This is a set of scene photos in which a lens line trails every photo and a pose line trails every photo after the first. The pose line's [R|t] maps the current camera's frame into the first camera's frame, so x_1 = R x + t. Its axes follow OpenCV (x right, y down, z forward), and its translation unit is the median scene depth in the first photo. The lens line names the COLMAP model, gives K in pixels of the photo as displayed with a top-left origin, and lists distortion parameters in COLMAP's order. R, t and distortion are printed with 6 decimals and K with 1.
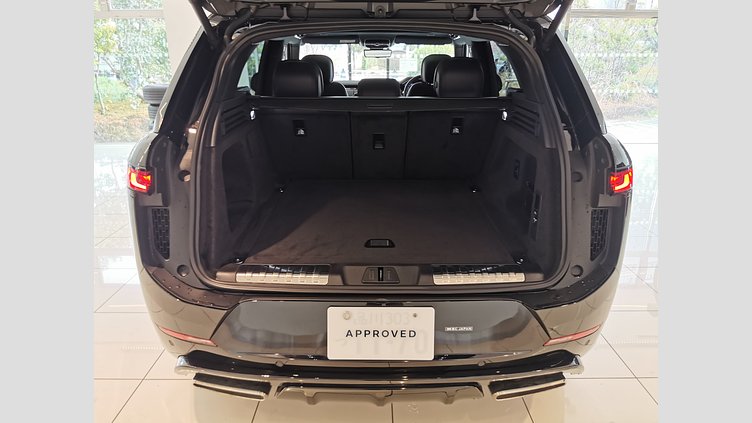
lens RADIAL K [[474.4, 0, 376.0], [0, 474.4, 211.5], [0, 0, 1]] dist [0.004745, 0.000854]
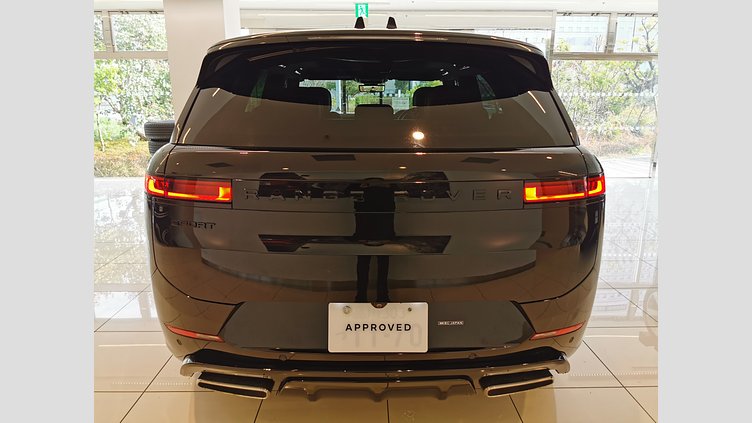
lens RADIAL K [[474.4, 0, 376.0], [0, 474.4, 211.5], [0, 0, 1]] dist [0.004745, 0.000854]
pose [[0.999880, -0.002074, 0.015335, -0.009560], [0.003384, 0.996301, -0.085863, 0.079271], [-0.015100, 0.085904, 0.996189, -0.081697]]
